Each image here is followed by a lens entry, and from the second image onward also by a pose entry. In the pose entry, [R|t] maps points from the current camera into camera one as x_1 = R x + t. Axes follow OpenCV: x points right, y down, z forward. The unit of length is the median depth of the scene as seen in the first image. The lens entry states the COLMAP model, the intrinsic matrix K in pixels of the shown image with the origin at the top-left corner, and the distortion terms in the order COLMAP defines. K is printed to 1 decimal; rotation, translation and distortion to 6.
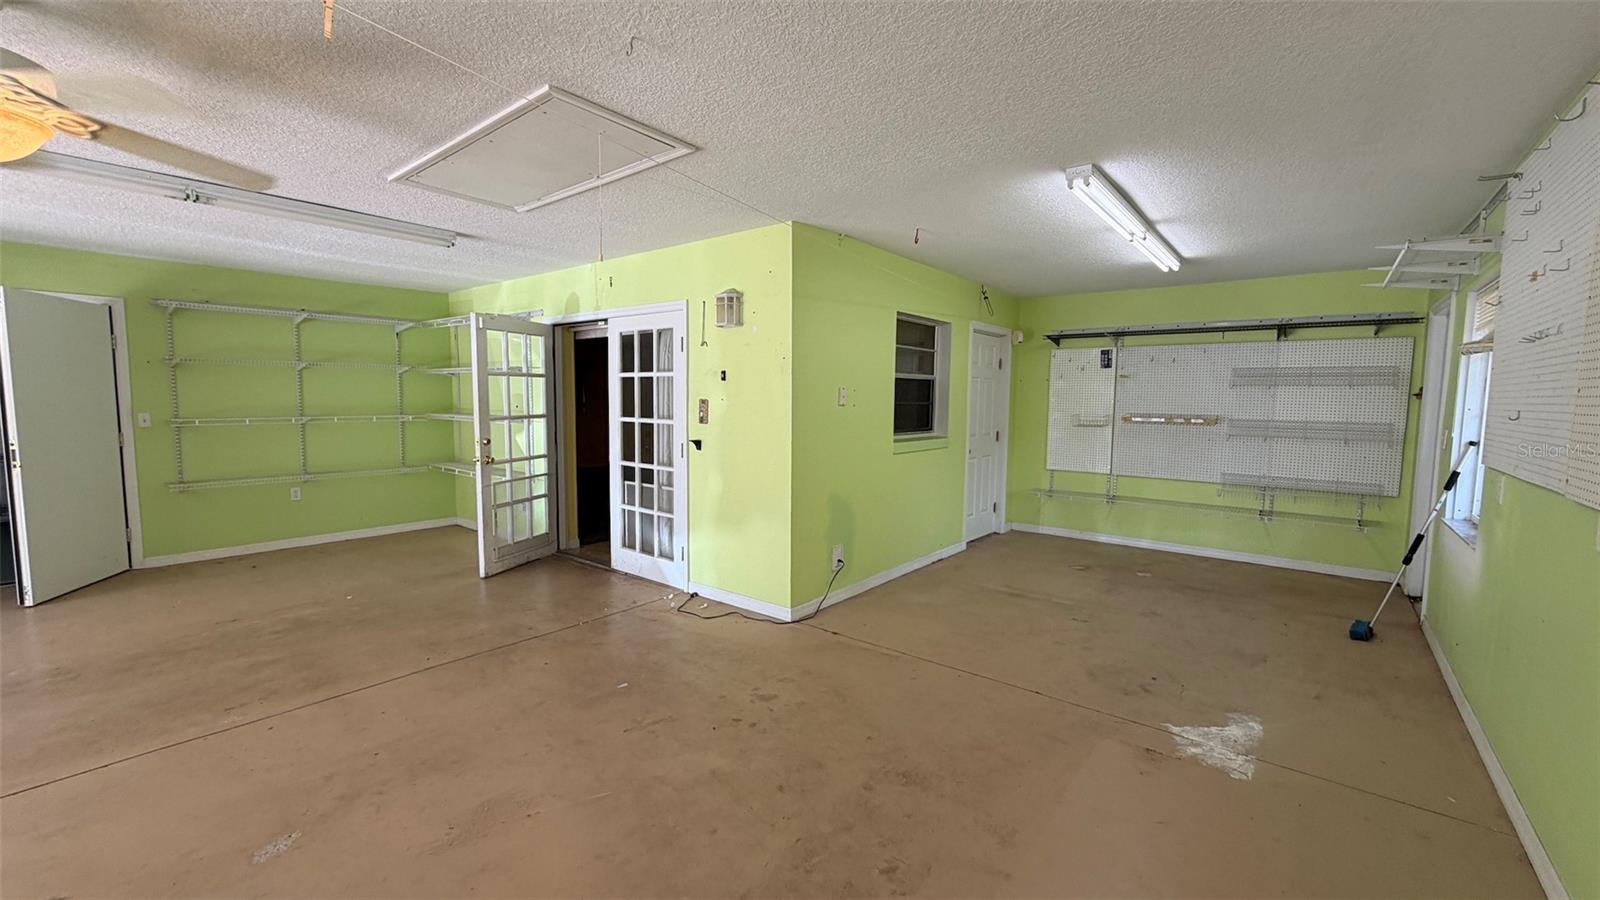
lens RADIAL K [[638.5, 0, 799.3], [0, 638.5, 454.1], [0, 0, 1]] dist [0.000524, 0.000055]
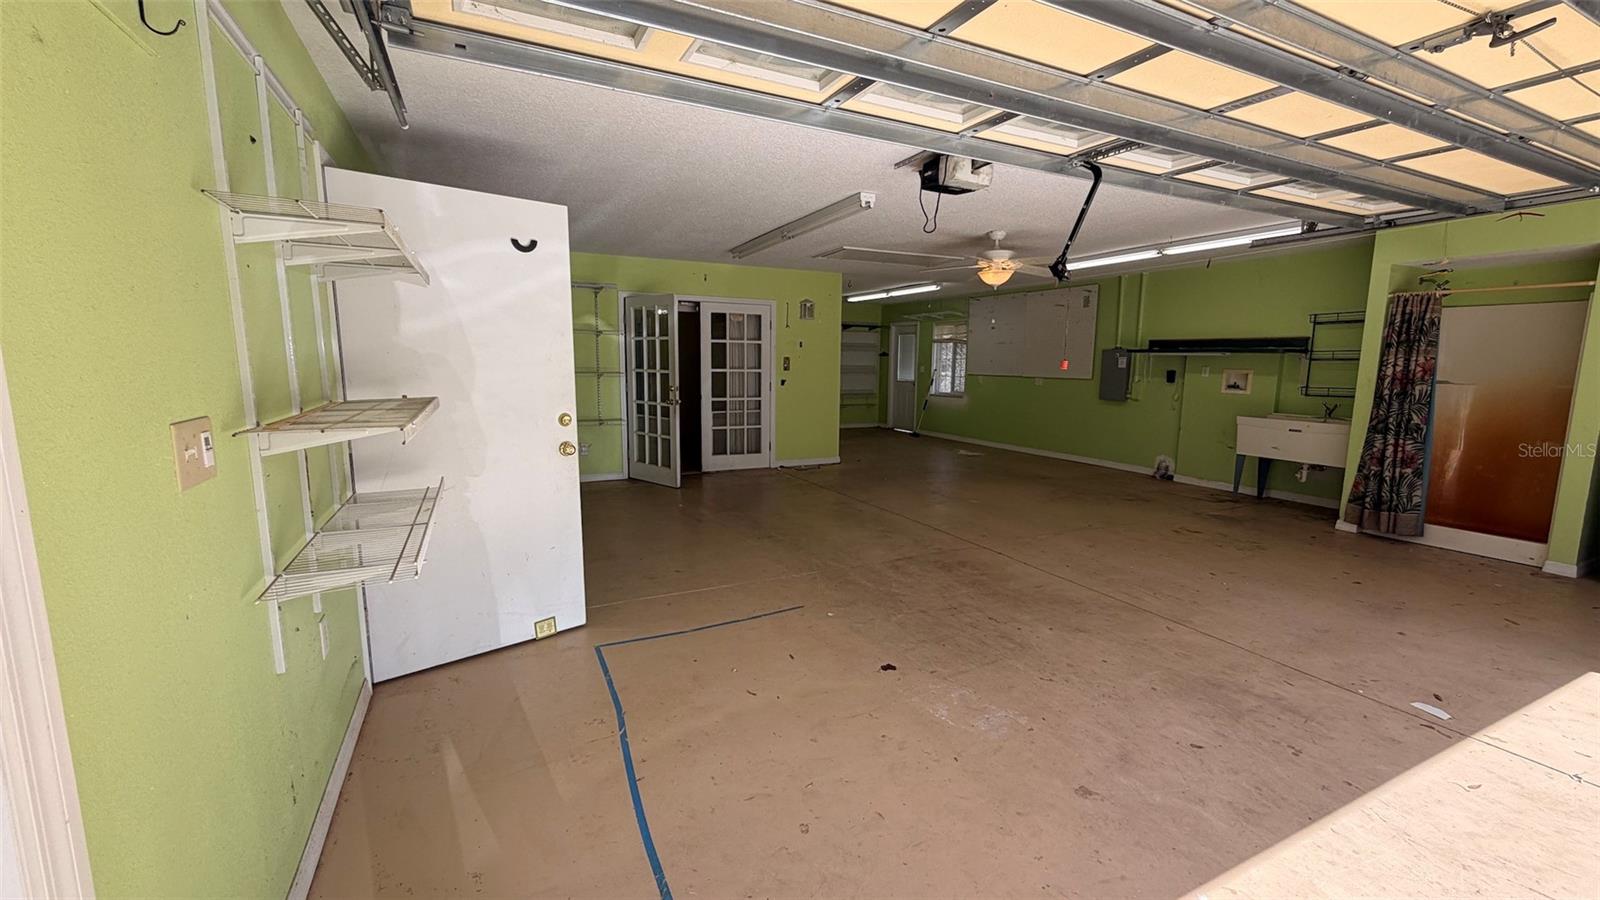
lens RADIAL K [[638.5, 0, 799.6], [0, 638.5, 450.6], [0, 0, 1]] dist [0.000524, 0.000055]
pose [[0.420802, -0.133907, 0.897215, -1.673900], [0.070674, 0.990878, 0.114740, -0.026534], [-0.904395, 0.015128, 0.426427, 0.180542]]
